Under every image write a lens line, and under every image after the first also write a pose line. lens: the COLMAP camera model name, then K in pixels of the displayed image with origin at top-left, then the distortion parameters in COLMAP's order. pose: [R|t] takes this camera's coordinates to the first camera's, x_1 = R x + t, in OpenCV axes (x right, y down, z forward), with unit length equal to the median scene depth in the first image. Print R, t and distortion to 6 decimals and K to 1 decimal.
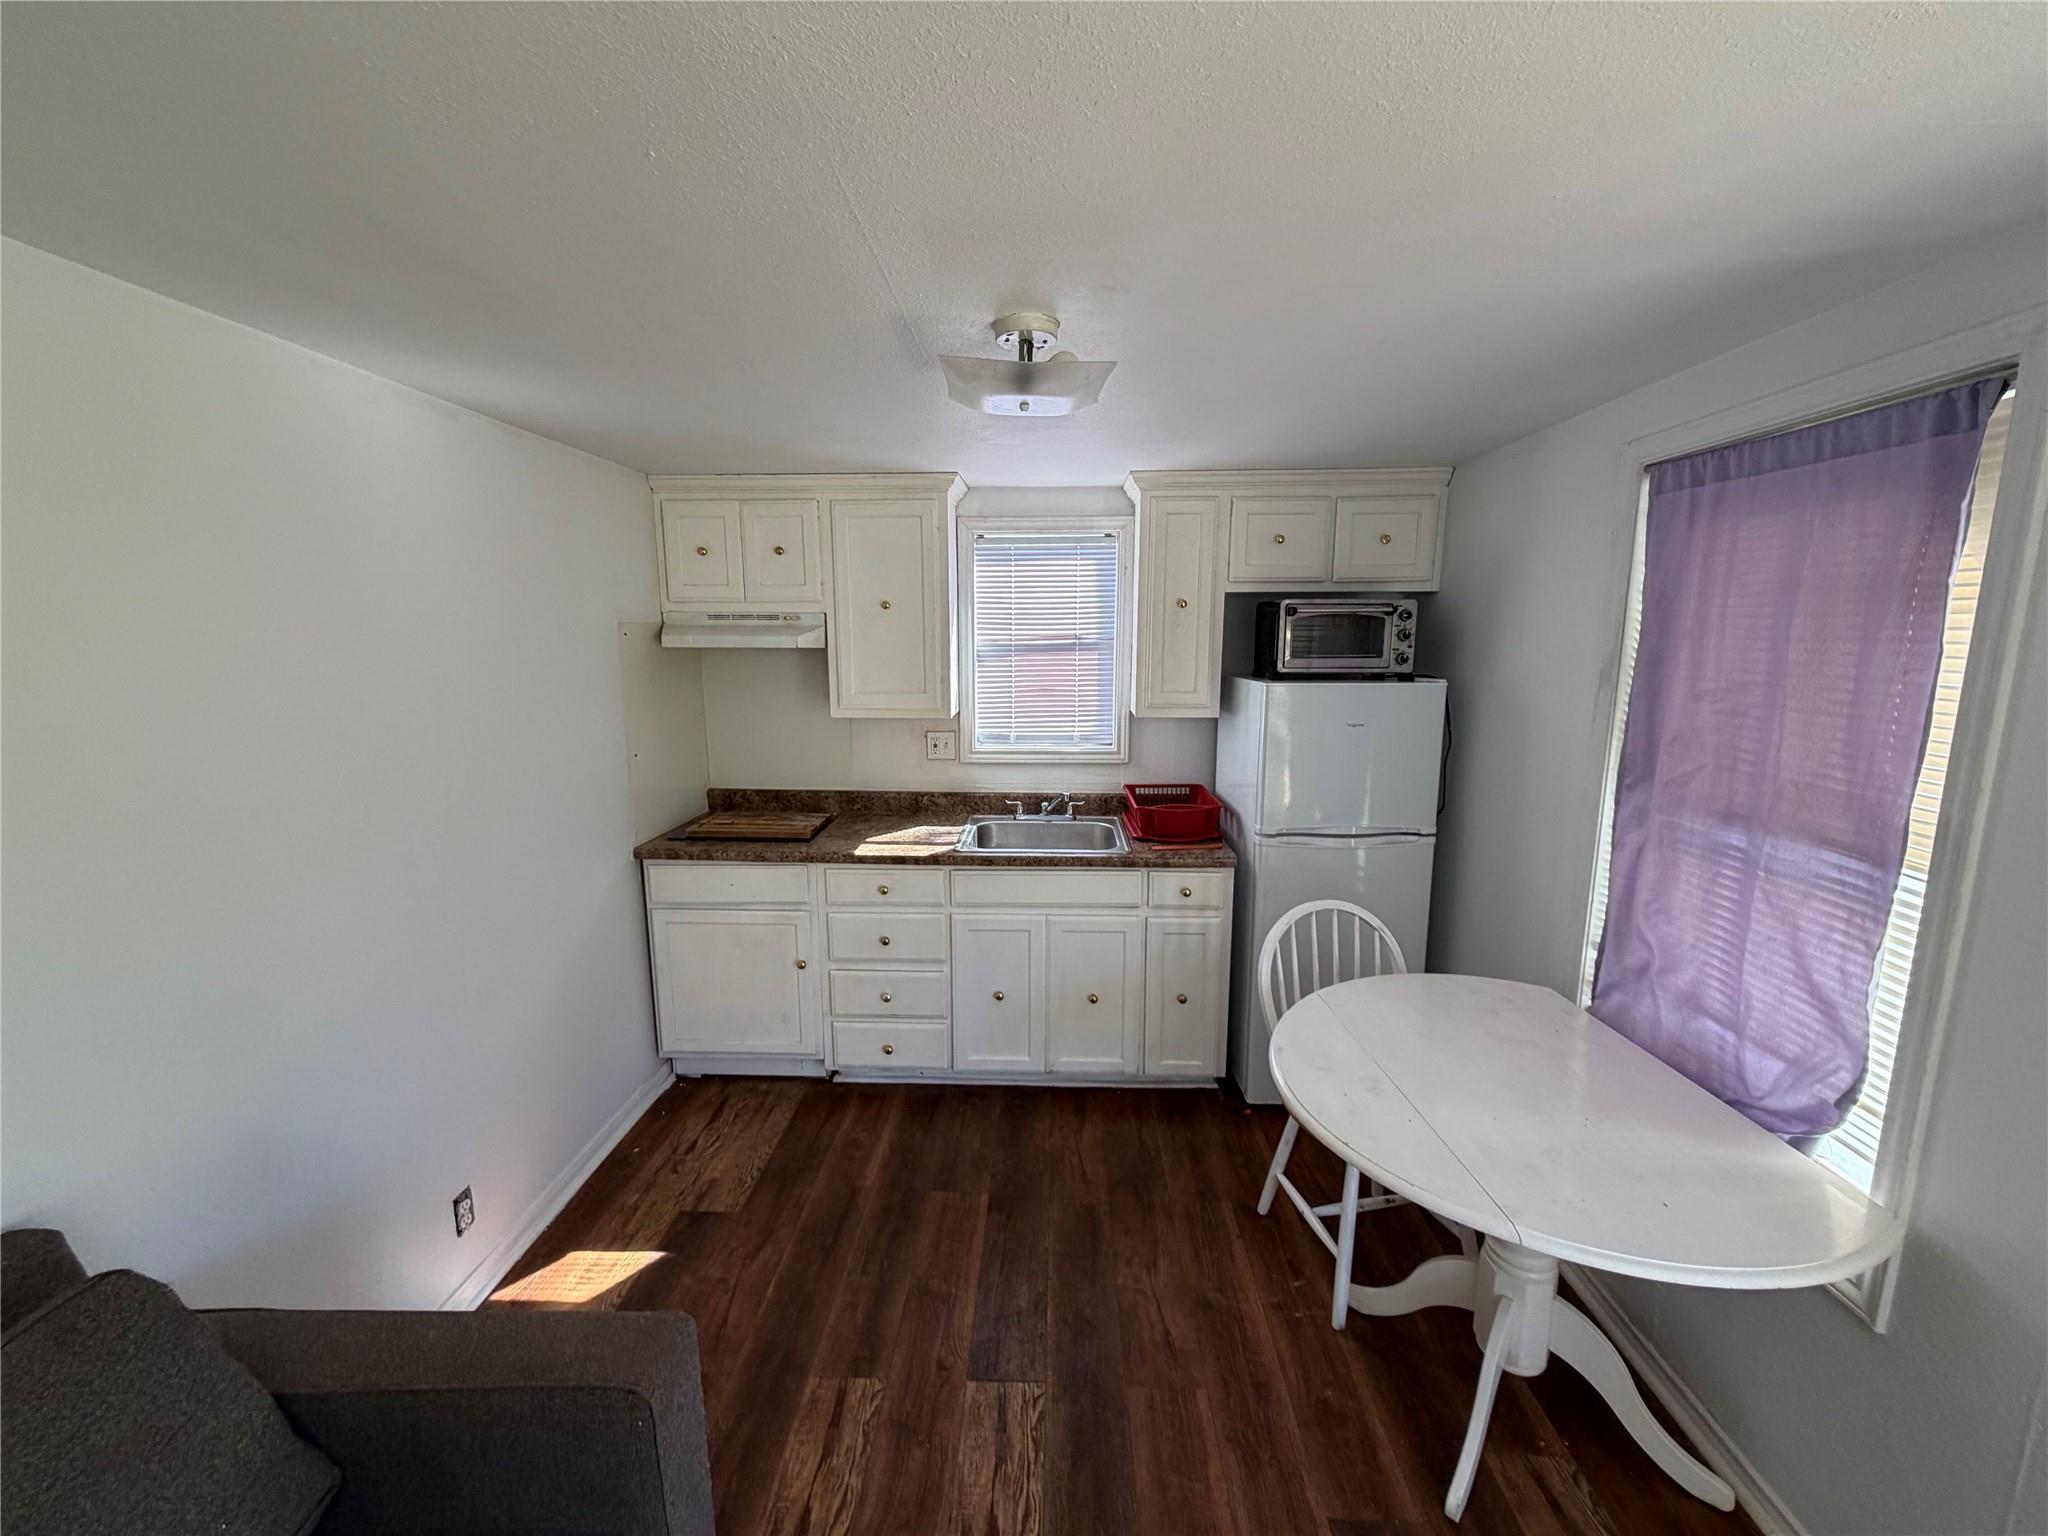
lens RADIAL K [[817.1, 0, 1027.1], [0, 817.1, 757.4], [0, 0, 1]] dist [-0.000935, -0.000139]
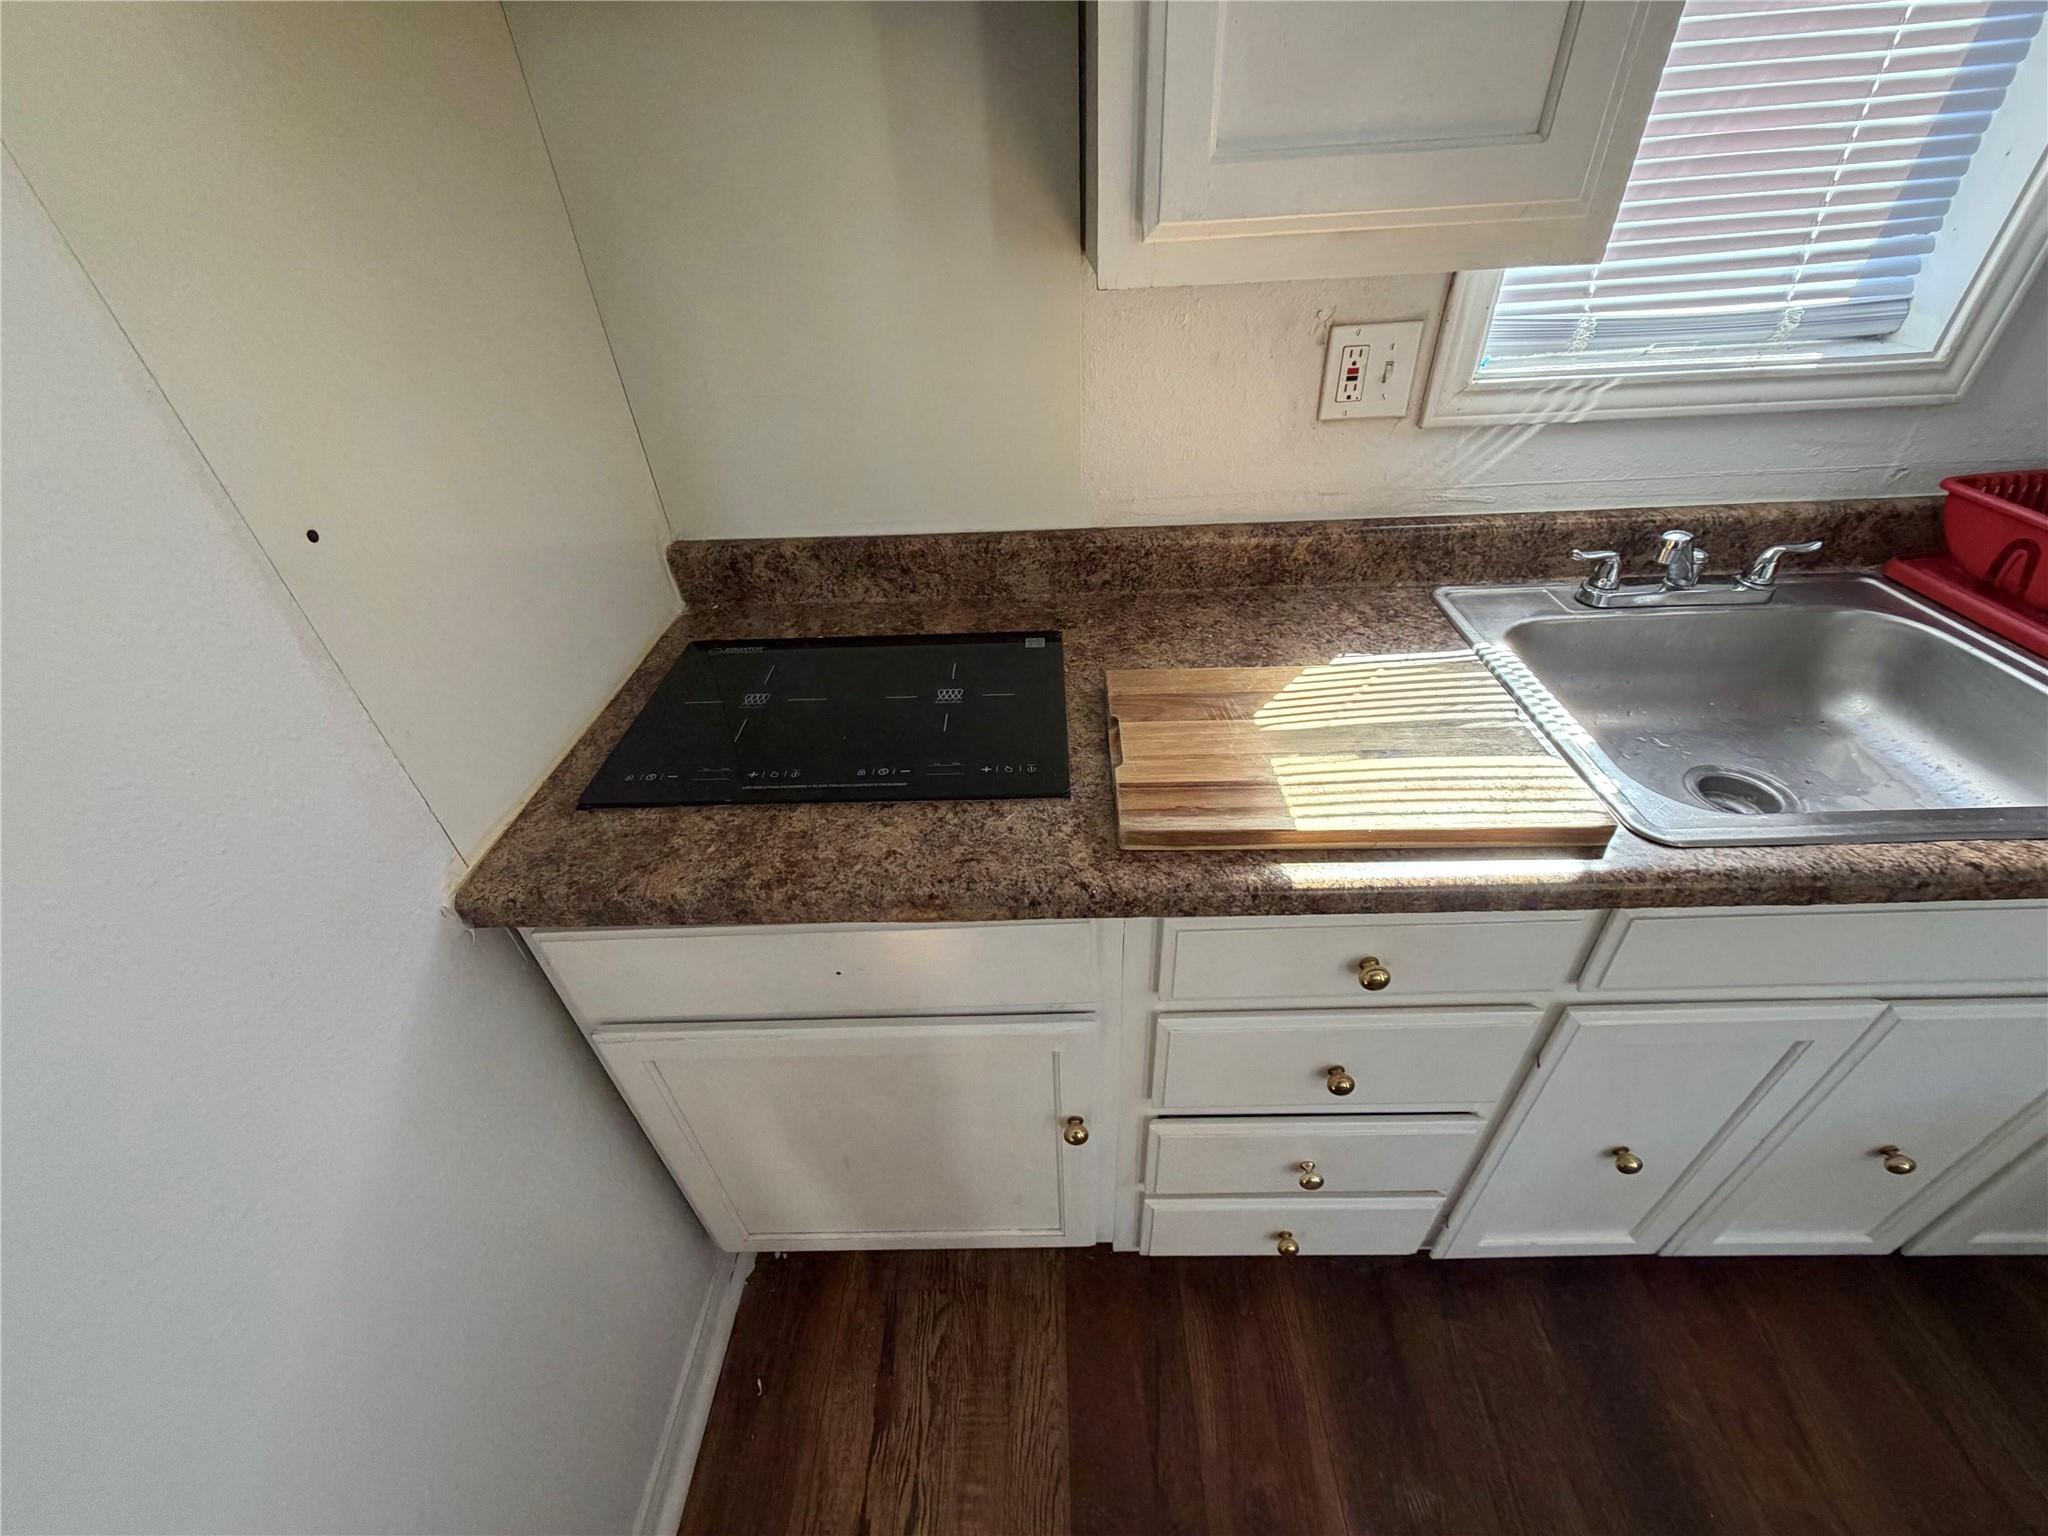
lens RADIAL K [[817.1, 0, 1027.1], [0, 817.1, 757.4], [0, 0, 1]] dist [-0.000935, -0.000139]
pose [[0.998519, -0.053183, -0.011467, -0.246683], [0.052515, 0.887121, 0.458540, -0.035031], [-0.014214, -0.458463, 0.888600, 0.668115]]
